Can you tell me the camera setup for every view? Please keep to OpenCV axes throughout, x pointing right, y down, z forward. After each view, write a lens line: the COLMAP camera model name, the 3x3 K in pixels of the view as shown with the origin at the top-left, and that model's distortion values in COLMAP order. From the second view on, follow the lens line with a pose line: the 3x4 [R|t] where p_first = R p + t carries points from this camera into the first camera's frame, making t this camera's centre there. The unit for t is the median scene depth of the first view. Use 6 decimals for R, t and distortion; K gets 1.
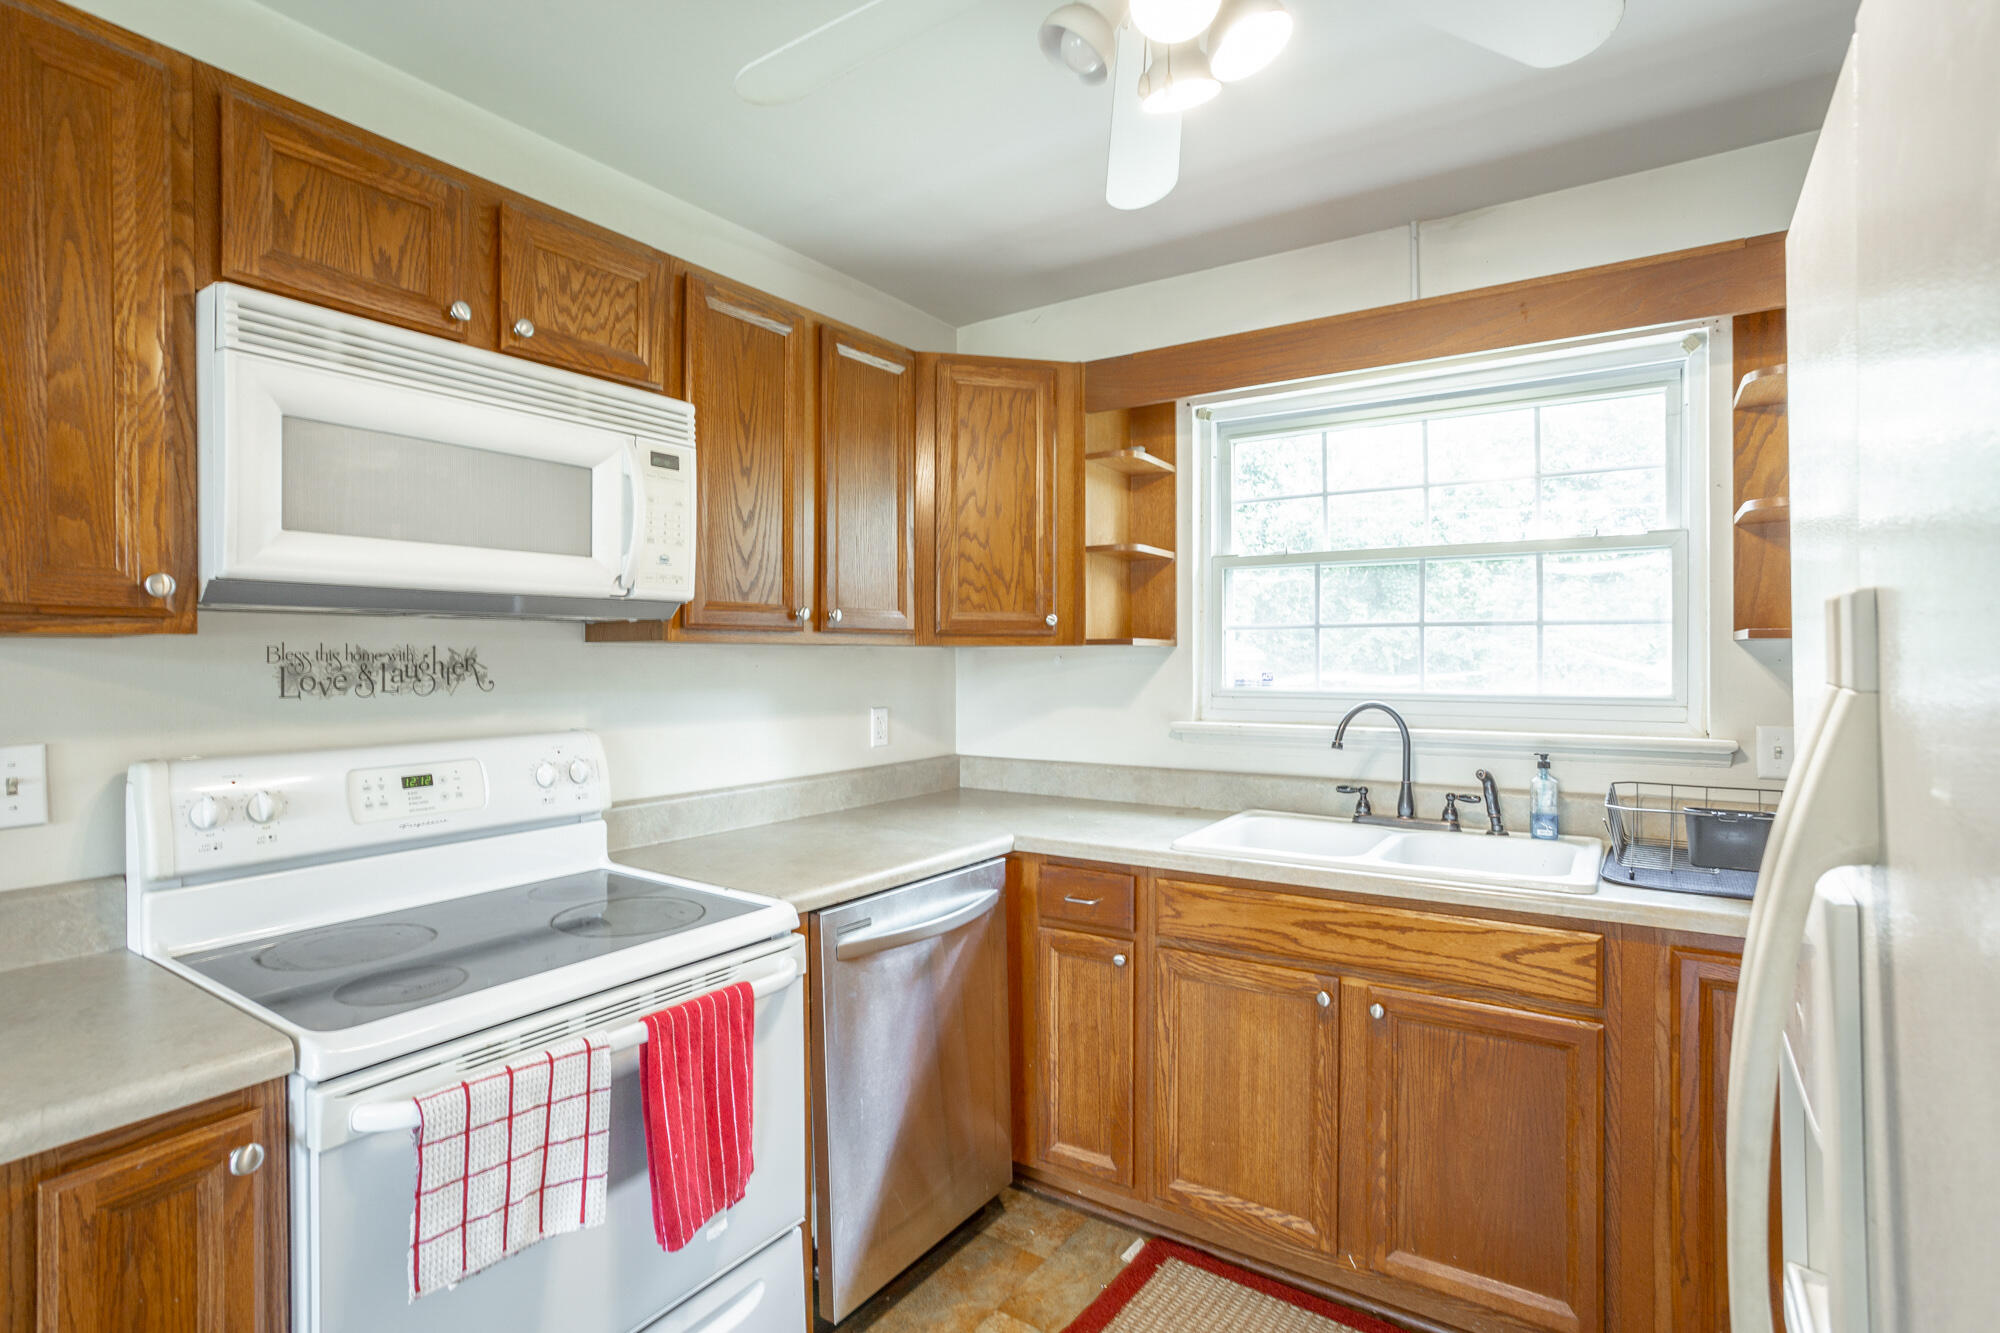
lens RADIAL K [[978.9, 0, 1028.1], [0, 978.9, 672.3], [0, 0, 1]] dist [-0.021250, 0.008152]
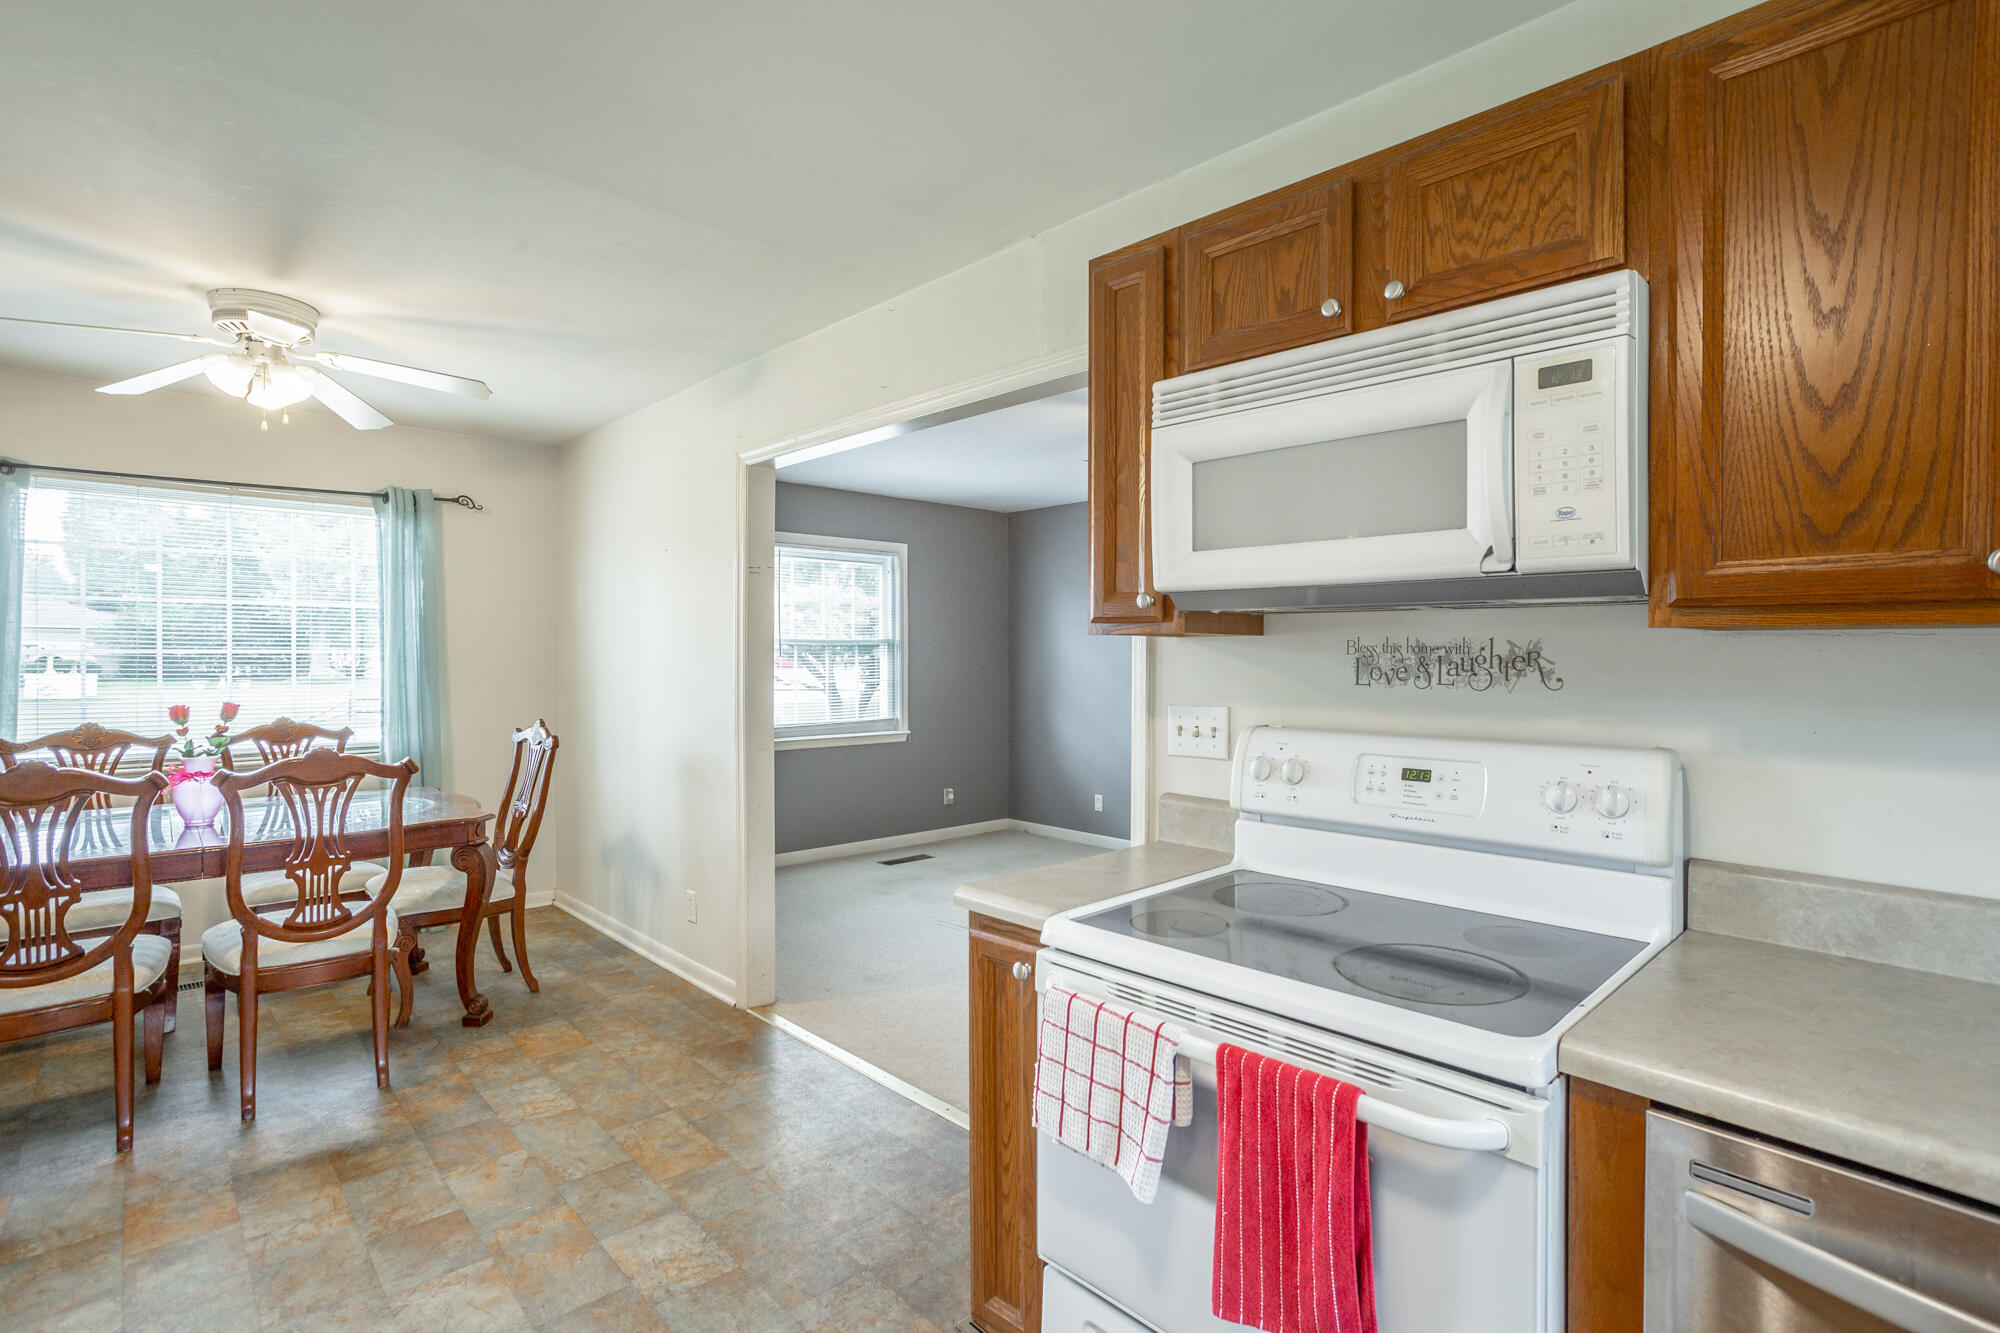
lens RADIAL K [[978.9, 0, 986.6], [0, 978.9, 664.4], [0, 0, 1]] dist [-0.021250, 0.008152]
pose [[-0.251582, 0.016436, -0.967696, 0.453269], [-0.017562, 0.999614, 0.021544, -0.014893], [0.967677, 0.022415, -0.251196, 0.837092]]
